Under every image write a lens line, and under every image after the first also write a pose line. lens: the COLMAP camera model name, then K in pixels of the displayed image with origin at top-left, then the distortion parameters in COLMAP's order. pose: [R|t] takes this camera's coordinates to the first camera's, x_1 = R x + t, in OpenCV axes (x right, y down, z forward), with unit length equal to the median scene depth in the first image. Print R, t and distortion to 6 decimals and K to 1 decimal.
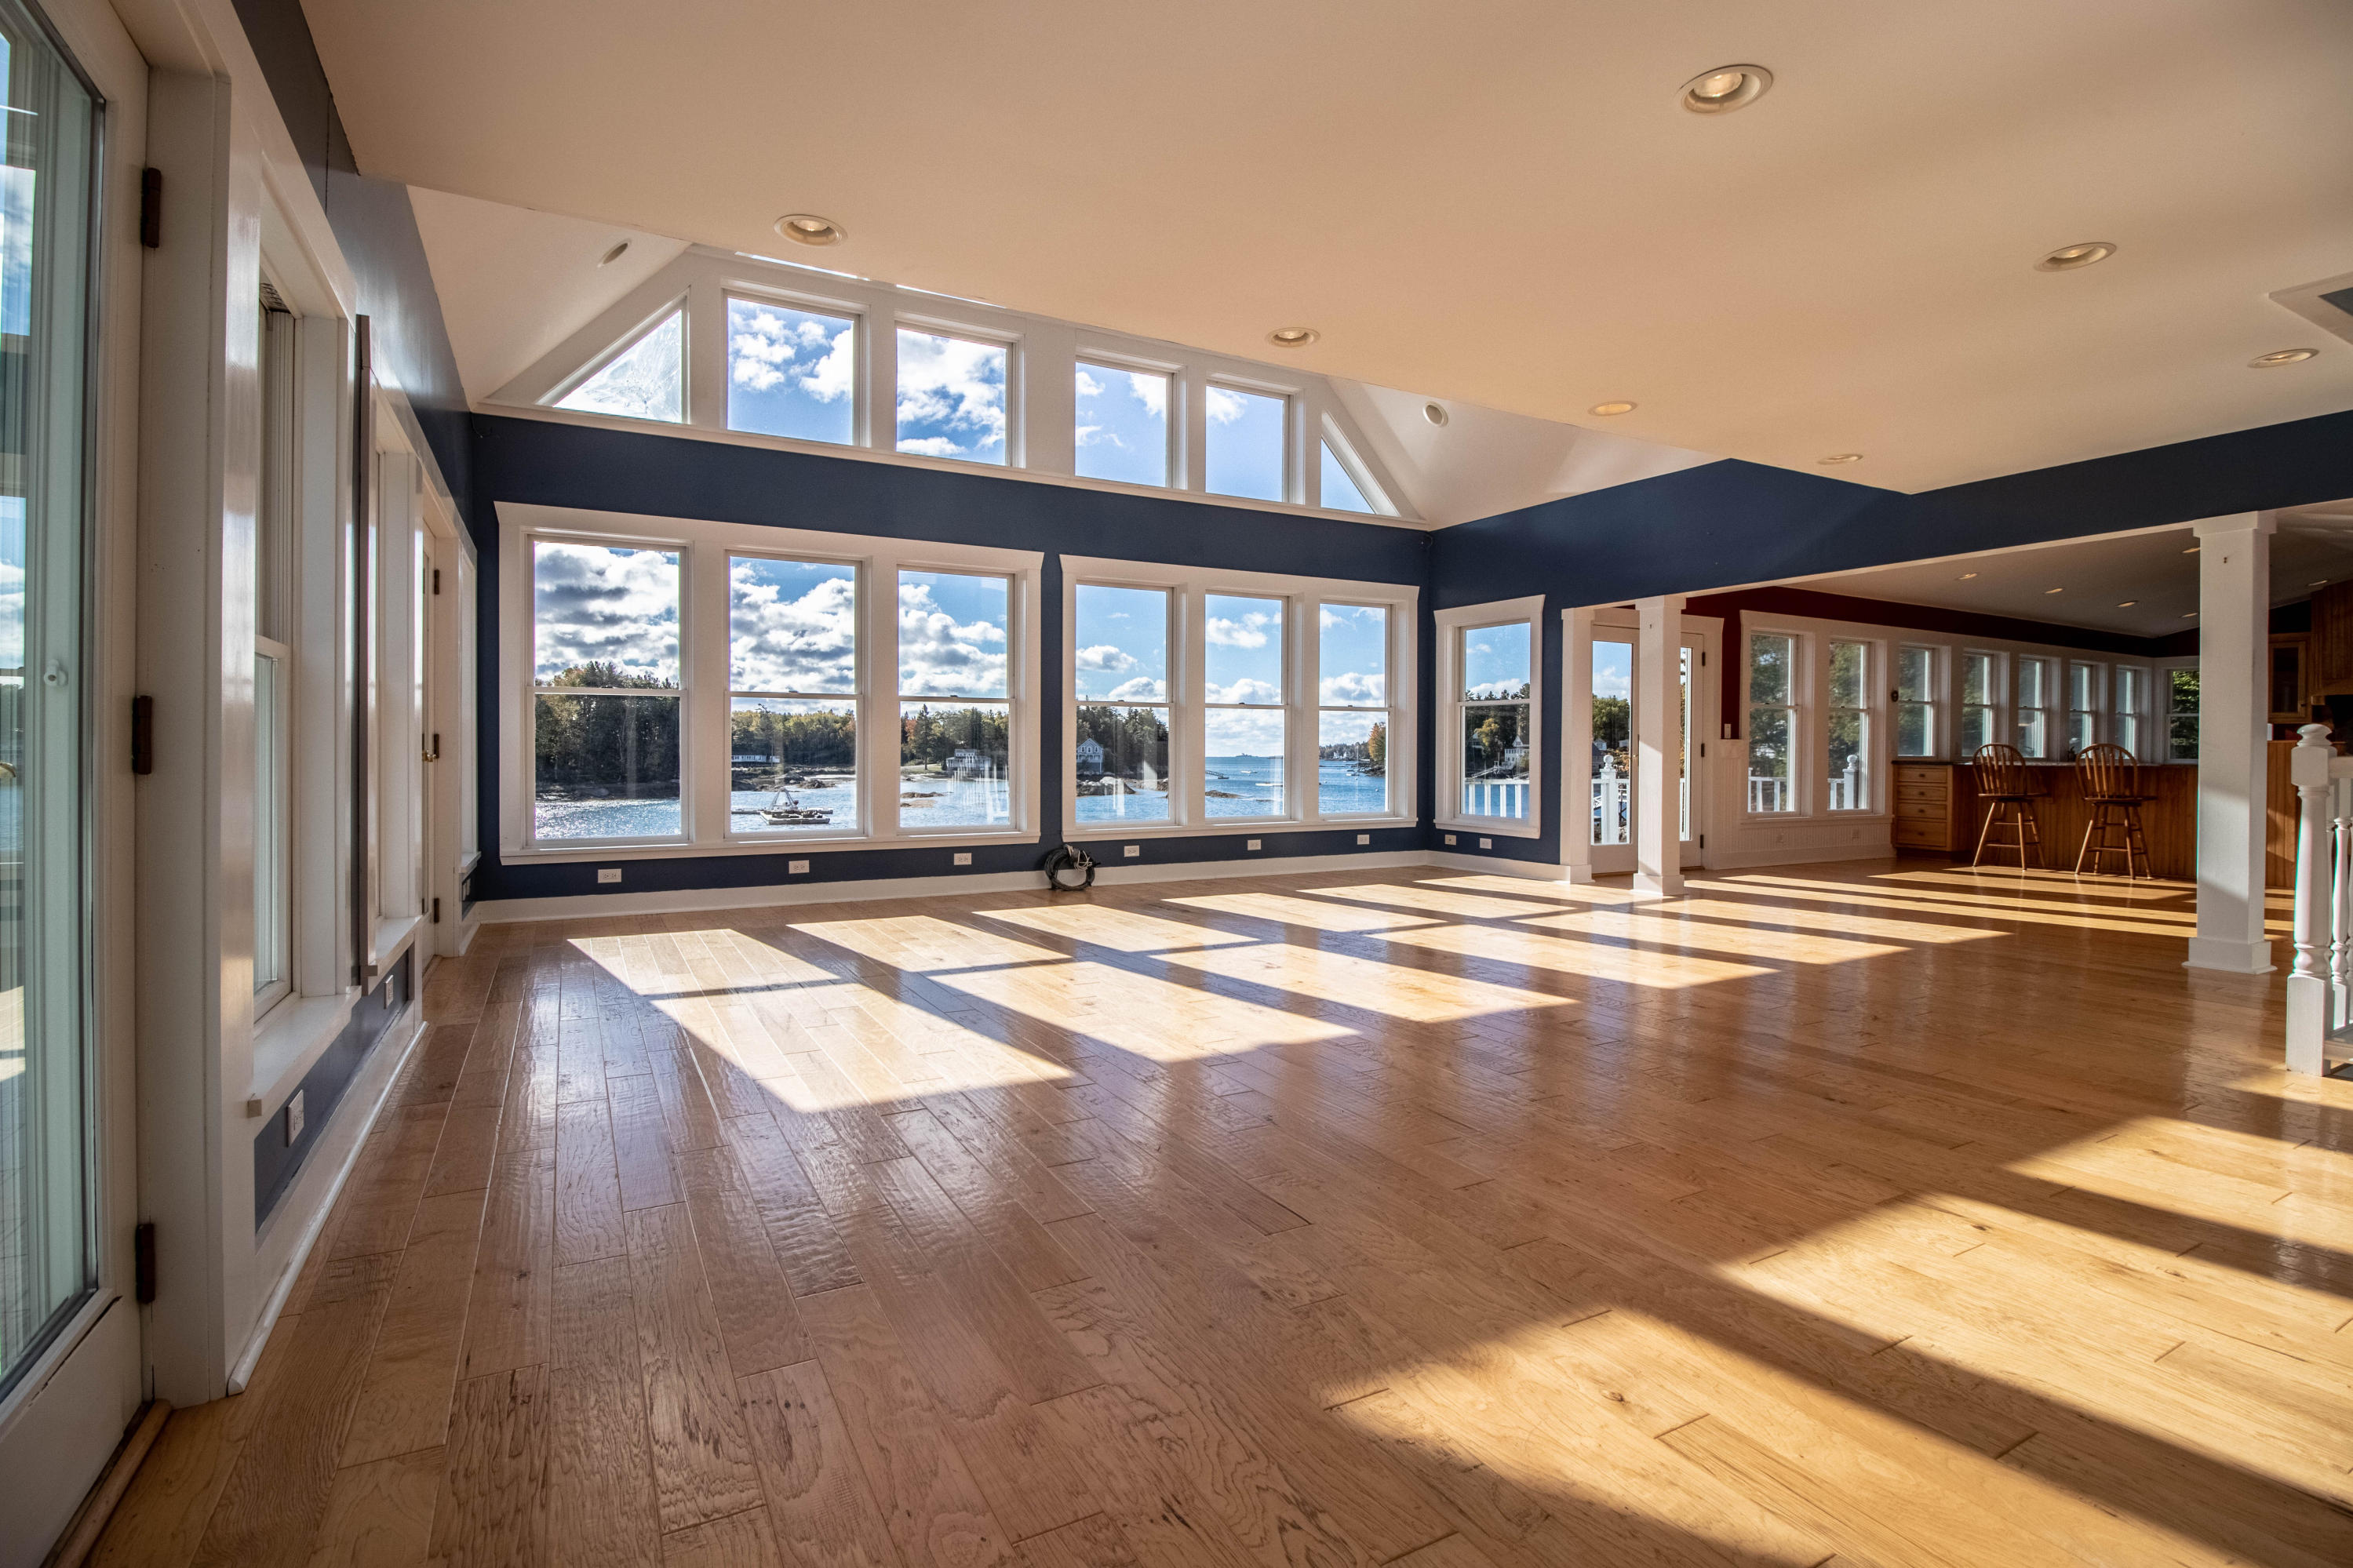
lens RADIAL K [[1086.6, 0, 1161.0], [0, 1086.6, 768.9], [0, 0, 1]] dist [-0.008807, -0.006102]
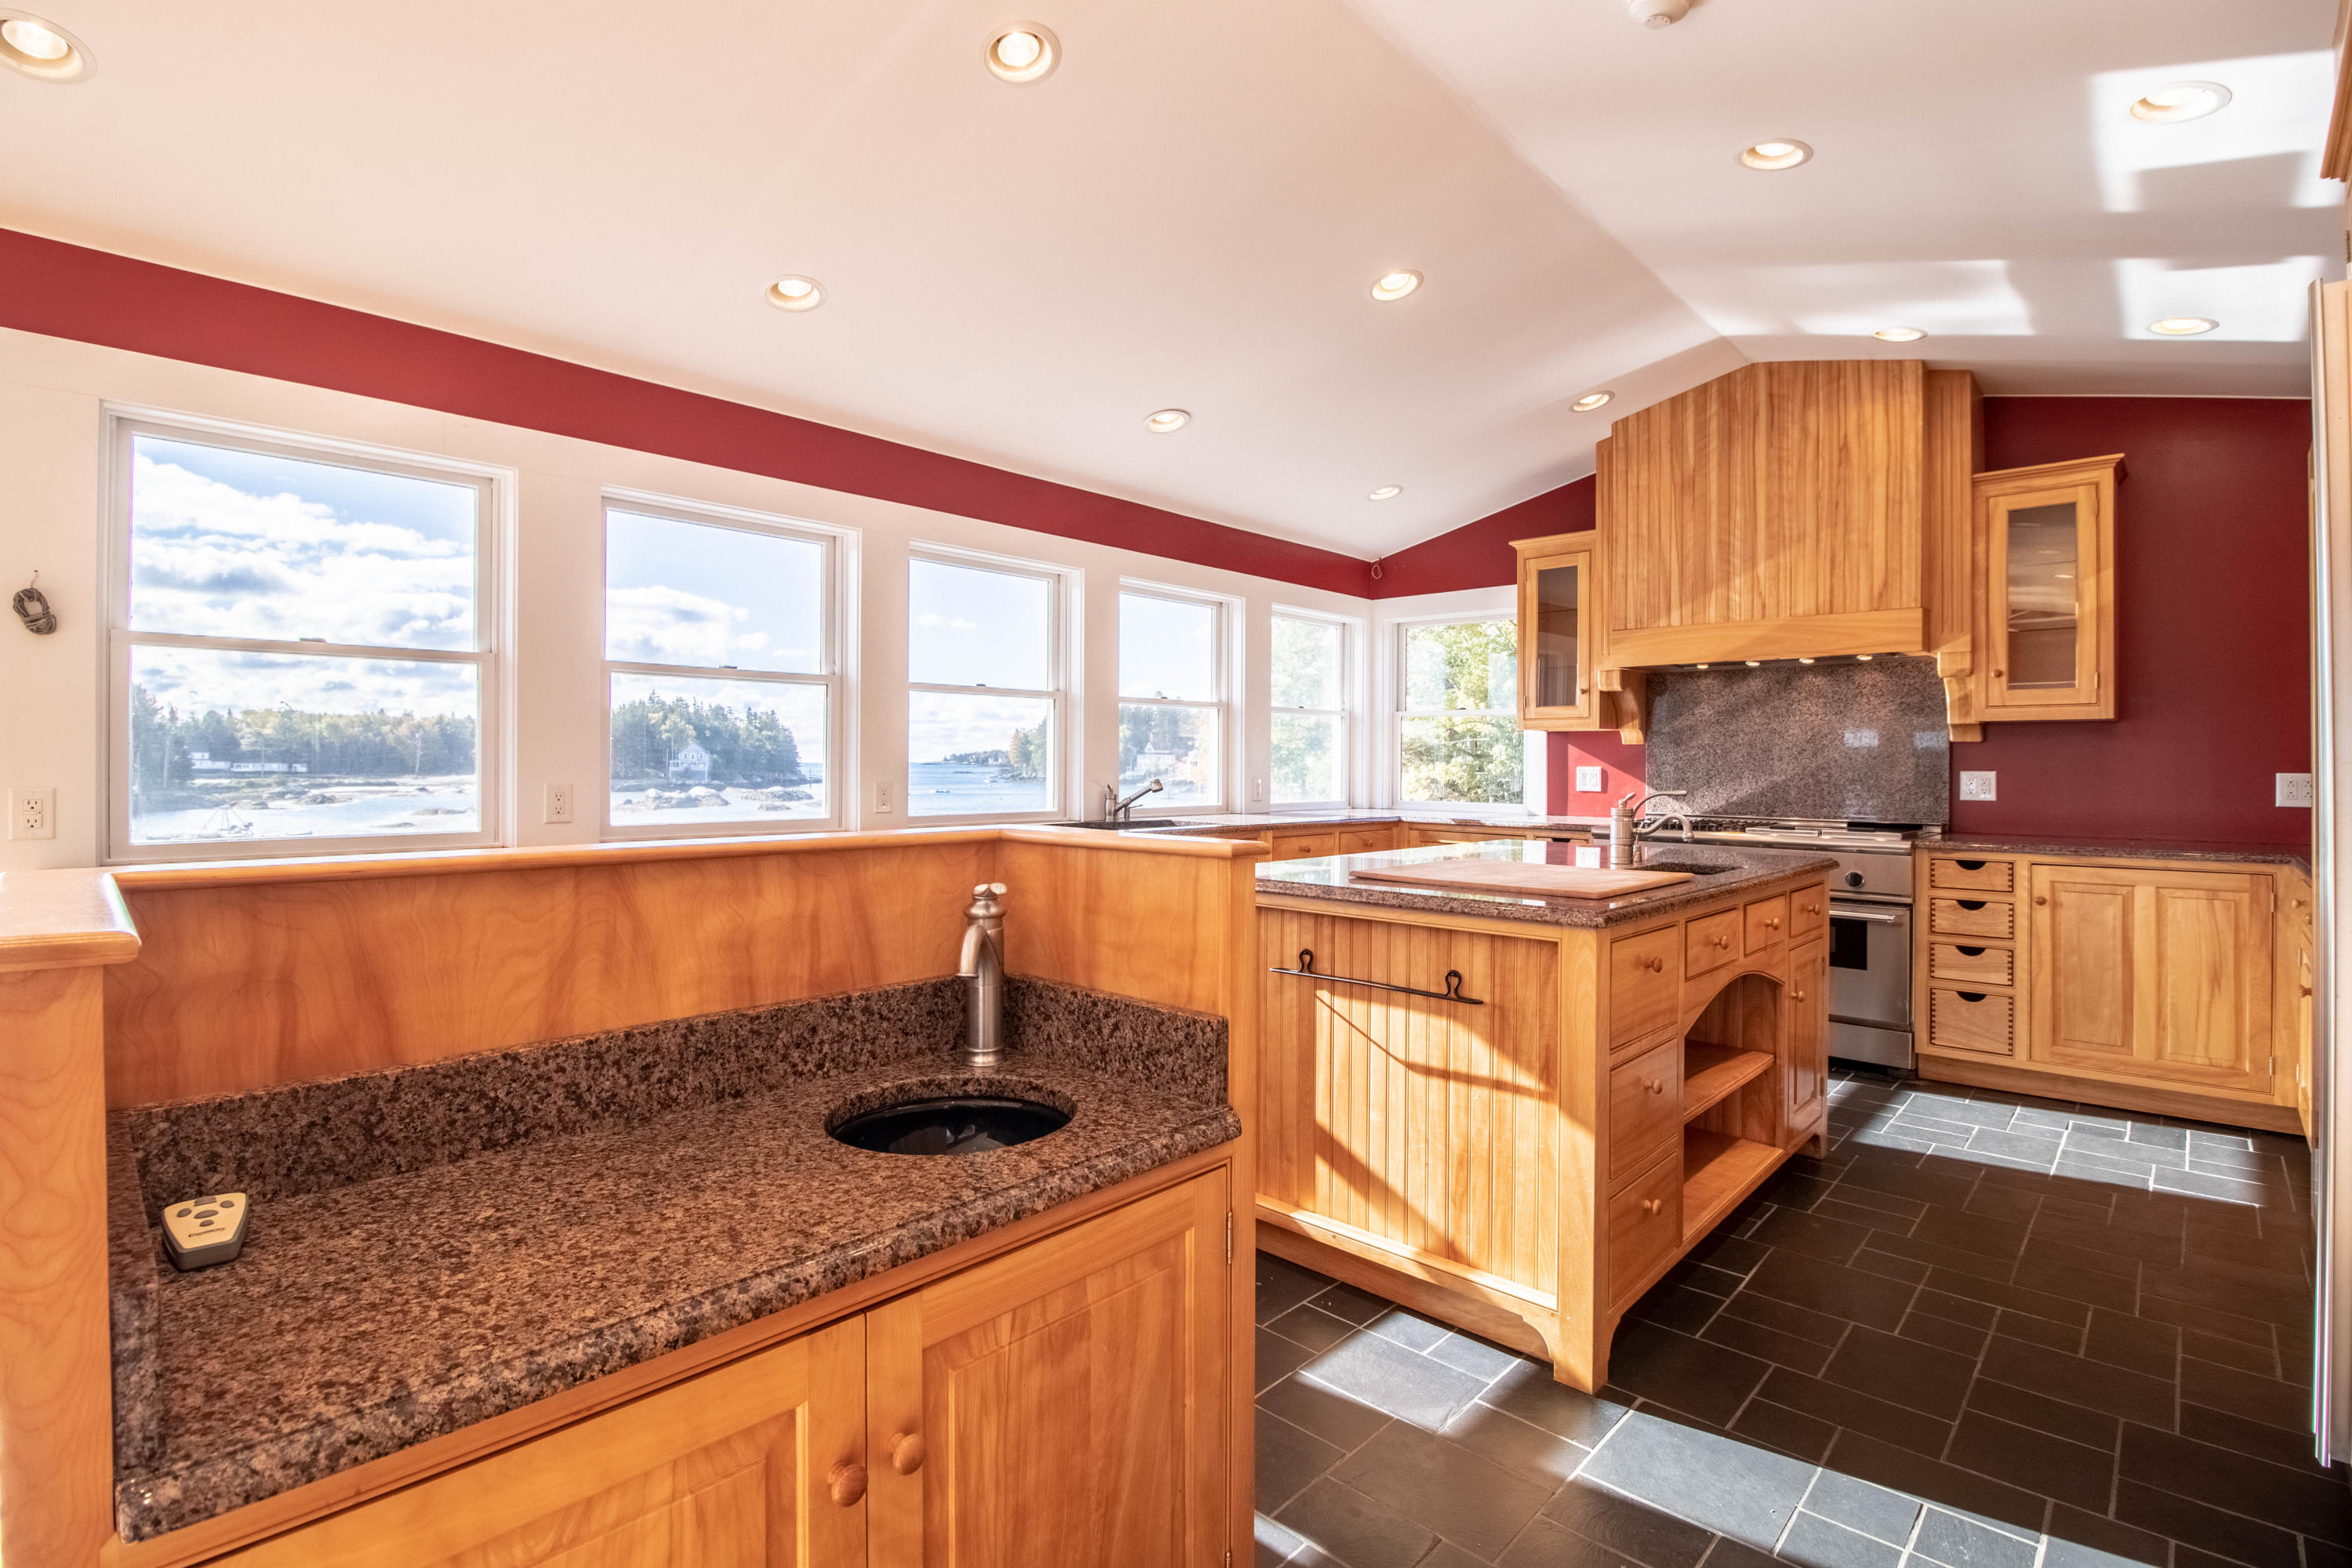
lens RADIAL K [[1086.3, 0, 1123.1], [0, 1086.3, 757.4], [0, 0, 1]] dist [-0.008807, -0.006102]
pose [[0.958205, -0.001115, 0.286081, 0.841517], [0.005767, 0.999864, -0.015420, -0.027620], [-0.286025, 0.016425, 0.958081, 0.687324]]
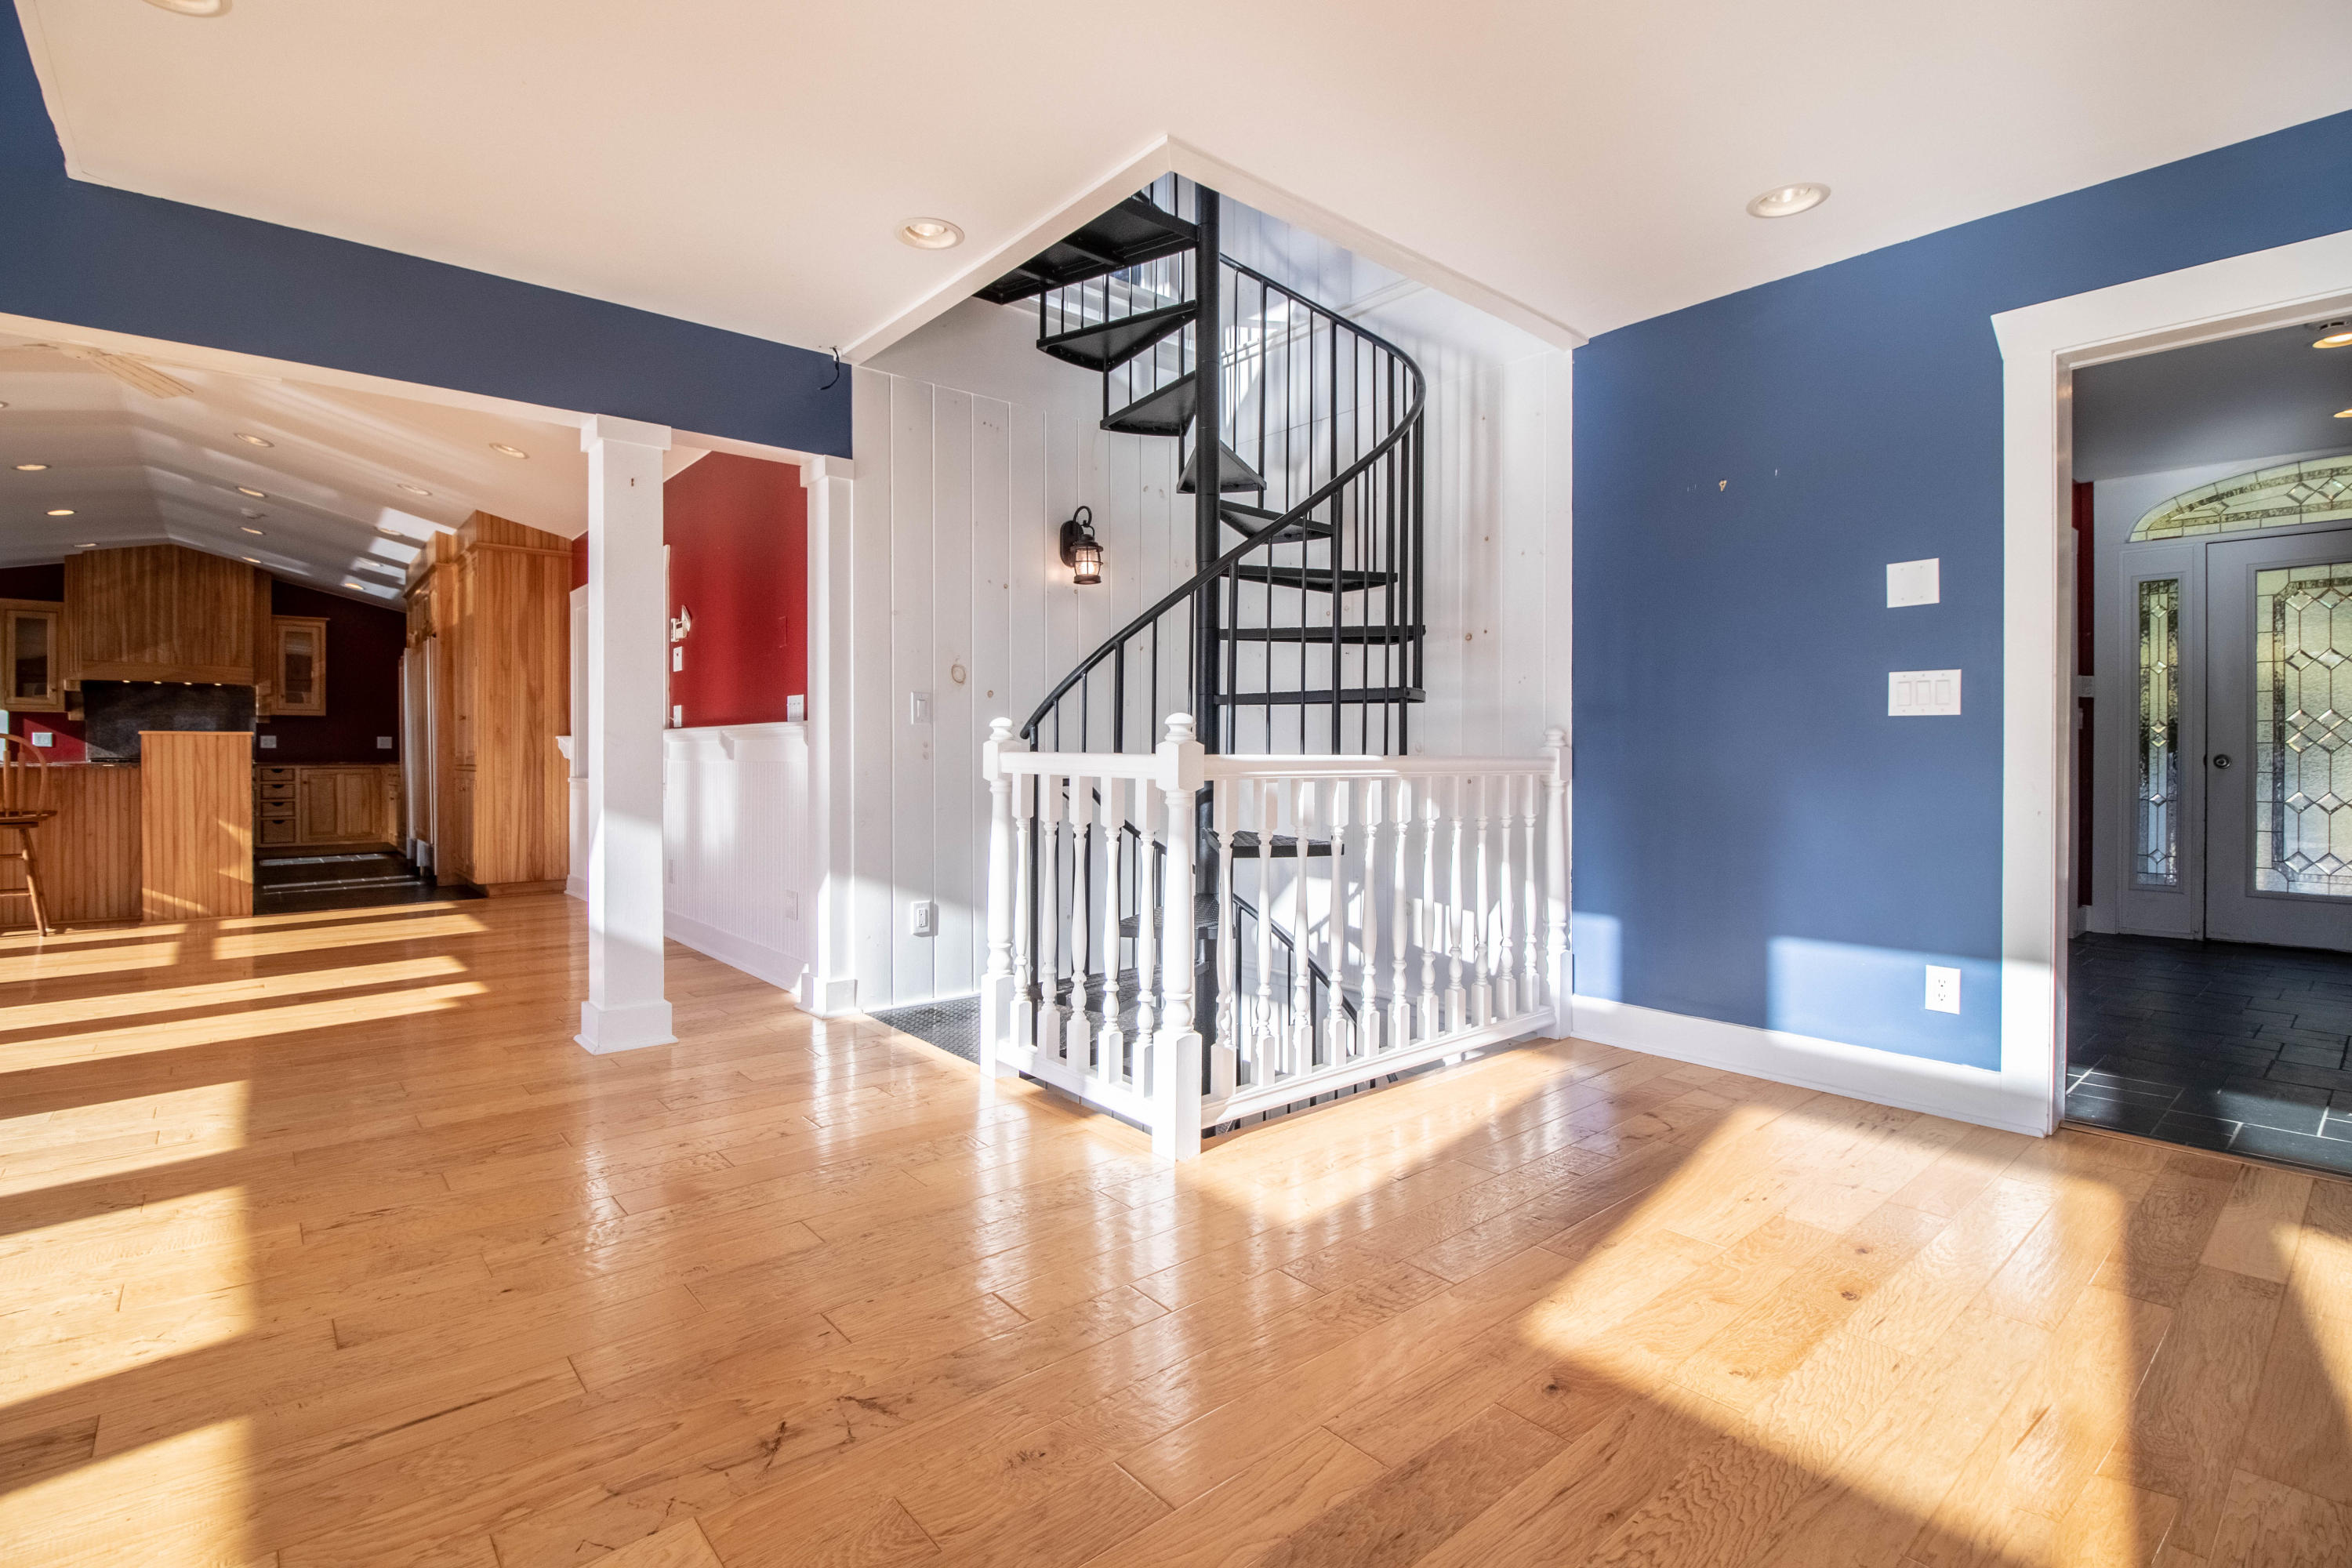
lens RADIAL K [[1086.3, 0, 1172.2], [0, 1086.3, 768.2], [0, 0, 1]] dist [-0.008807, -0.006102]
pose [[-0.215004, -0.016647, 0.976471, 0.080778], [0.011444, 0.999743, 0.019563, -0.005429], [-0.976546, 0.015381, -0.214758, 0.372135]]
